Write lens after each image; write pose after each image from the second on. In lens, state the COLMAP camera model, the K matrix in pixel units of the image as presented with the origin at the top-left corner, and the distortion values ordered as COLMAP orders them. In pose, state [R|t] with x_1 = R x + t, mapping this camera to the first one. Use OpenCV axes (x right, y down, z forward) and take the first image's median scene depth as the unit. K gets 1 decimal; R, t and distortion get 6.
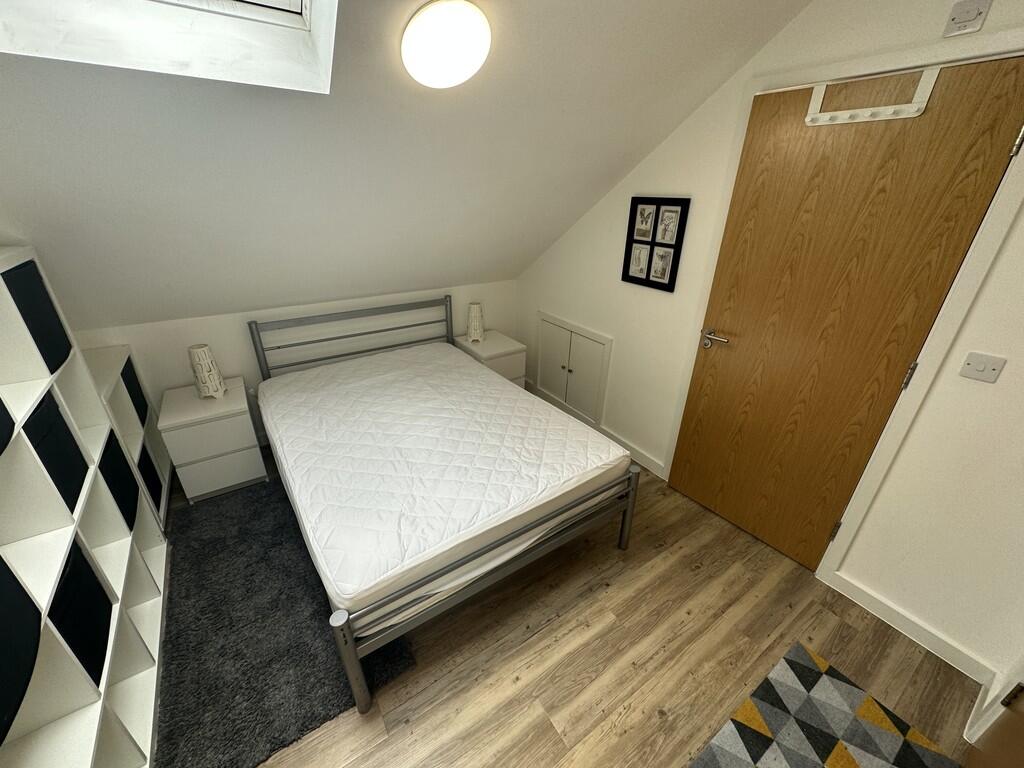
lens RADIAL K [[407.9, 0, 512.0], [0, 407.9, 384.0], [0, 0, 1]] dist [-0.003488, 0.000136]
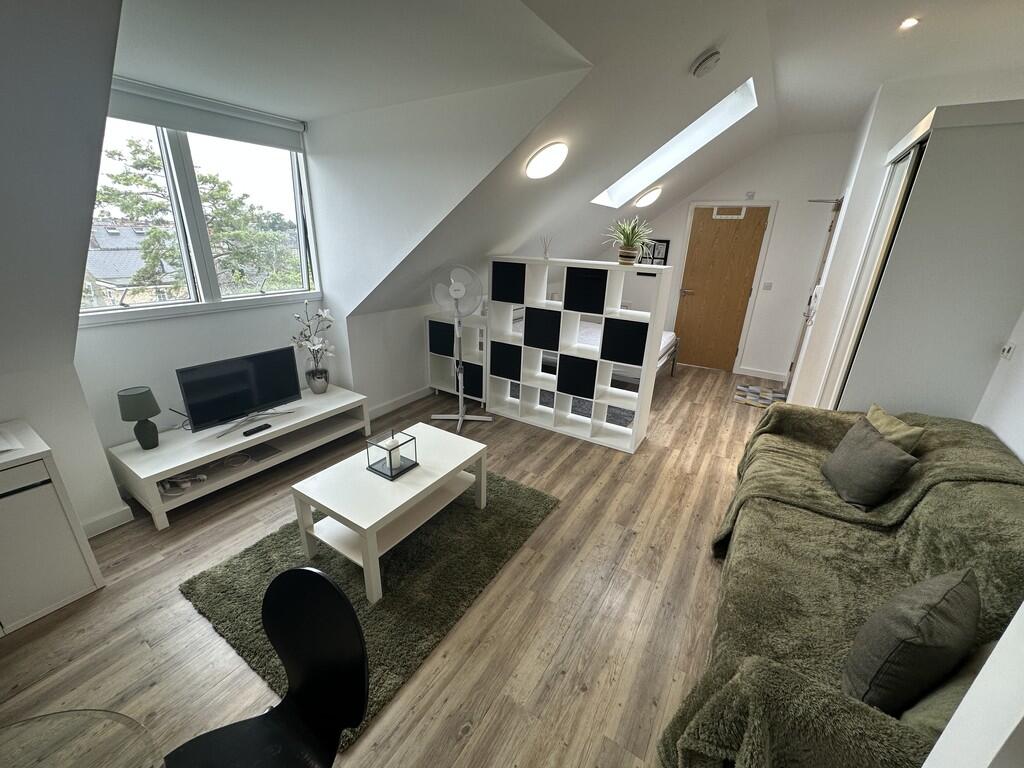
lens RADIAL K [[407.9, 0, 512.0], [0, 407.9, 384.0], [0, 0, 1]] dist [-0.003488, 0.000136]
pose [[0.914936, -0.128999, 0.382427, -2.069830], [0.160479, 0.985698, -0.051445, 0.549361], [-0.370322, 0.108440, 0.922552, -1.206547]]
